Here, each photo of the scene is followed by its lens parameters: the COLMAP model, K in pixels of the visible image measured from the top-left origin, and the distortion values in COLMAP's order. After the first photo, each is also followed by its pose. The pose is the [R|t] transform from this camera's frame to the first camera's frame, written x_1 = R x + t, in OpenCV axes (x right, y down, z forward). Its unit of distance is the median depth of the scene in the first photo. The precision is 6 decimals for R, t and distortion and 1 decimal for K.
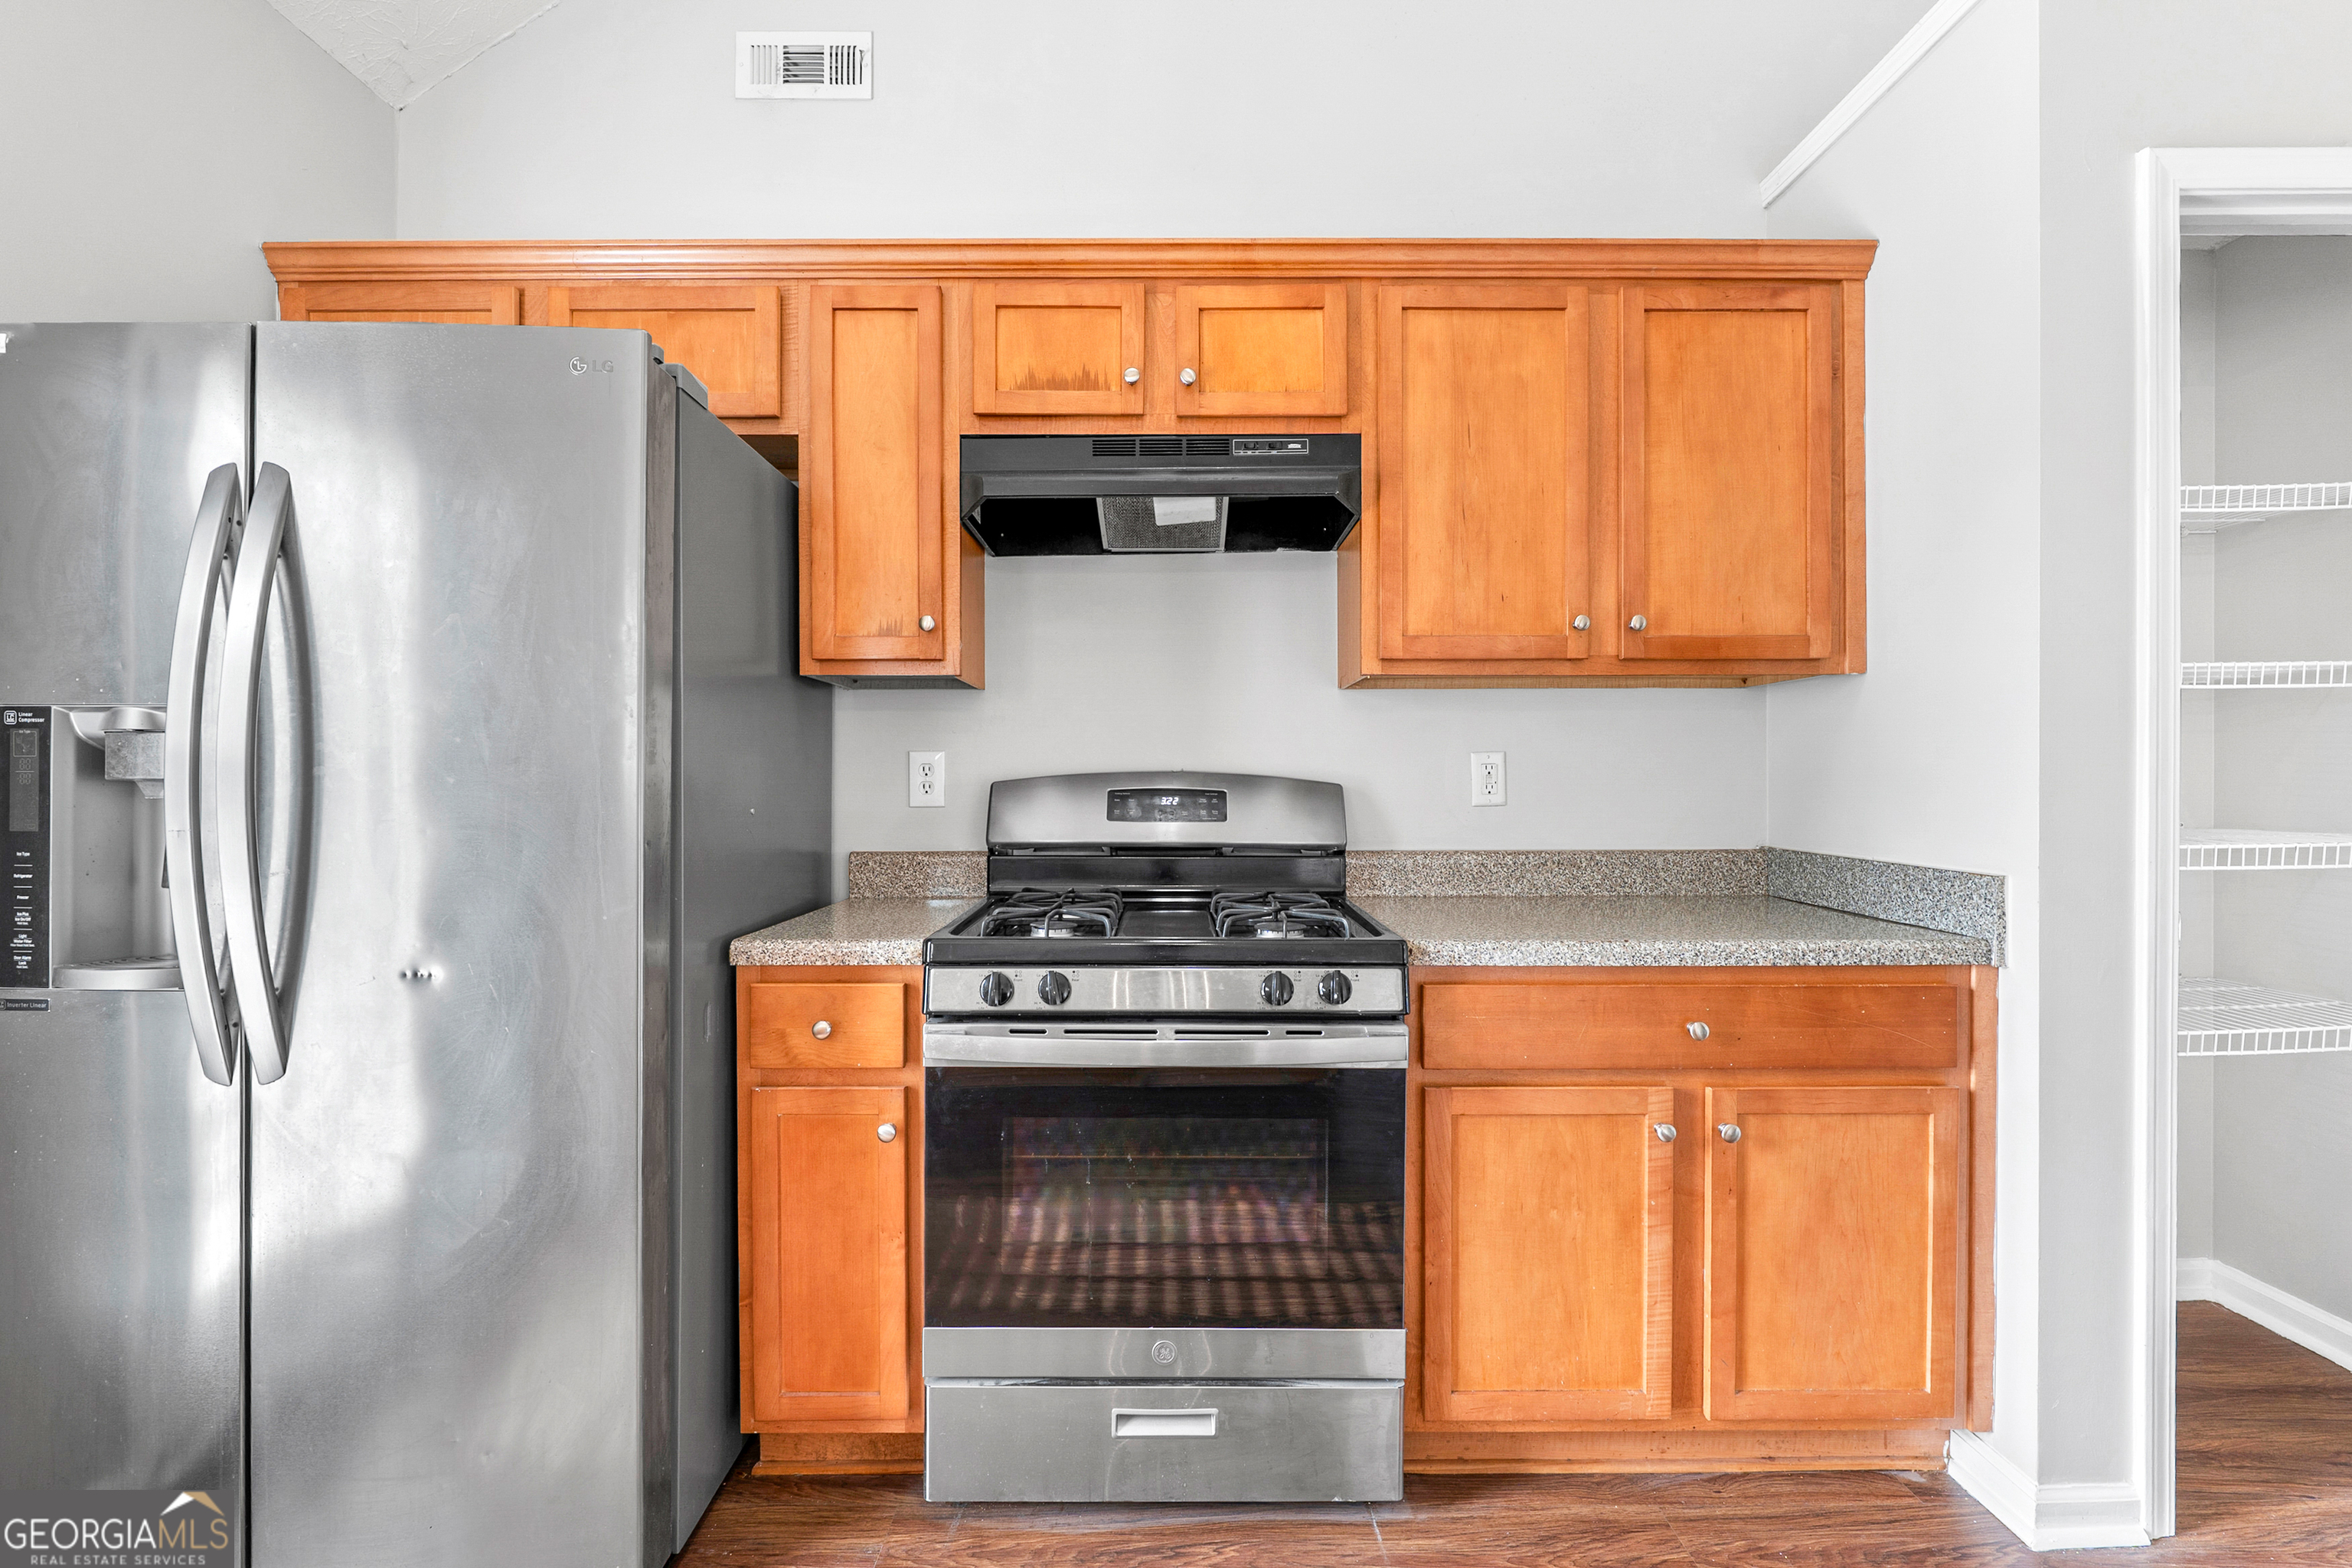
lens RADIAL K [[1002.6, 0, 1169.7], [0, 1002.6, 790.6], [0, 0, 1]] dist [-0.000147, -0.000210]
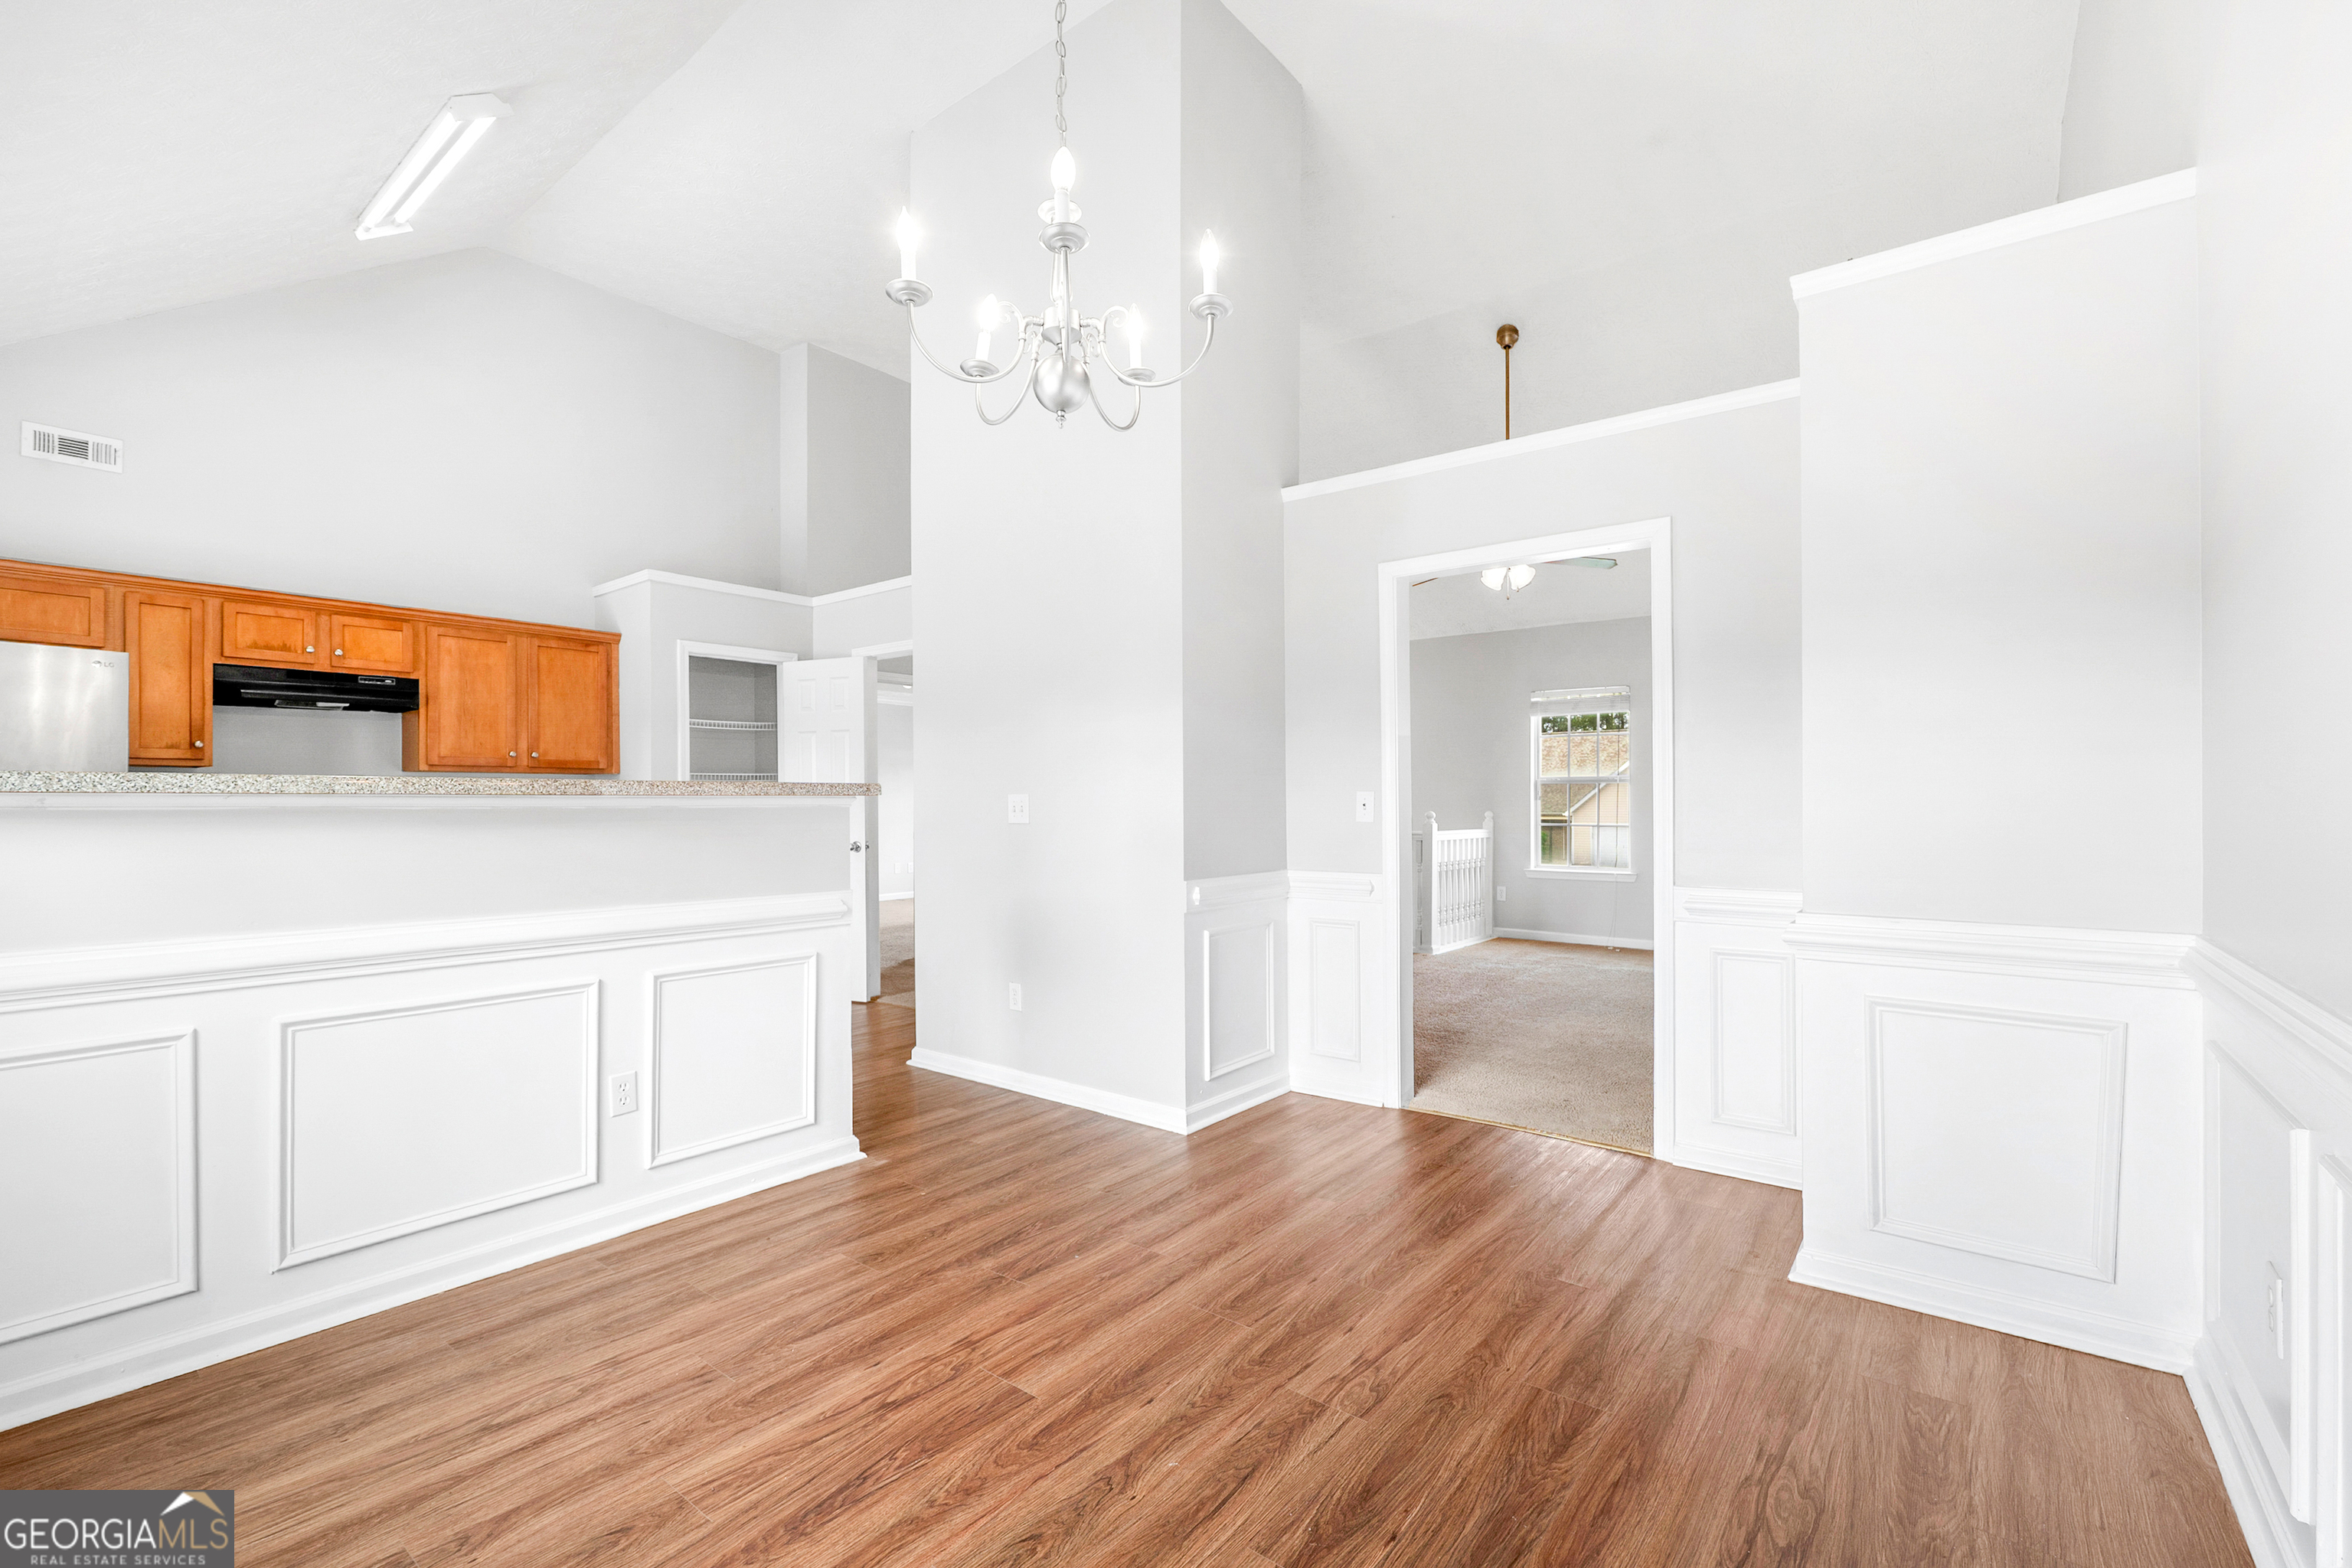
lens RADIAL K [[1002.6, 0, 1170.5], [0, 1002.6, 801.0], [0, 0, 1]] dist [-0.000147, -0.000210]
pose [[0.609486, 0.002422, 0.792793, -0.697977], [0.002376, 0.999985, -0.004882, -0.016660], [-0.792793, 0.004859, 0.609471, -2.187299]]
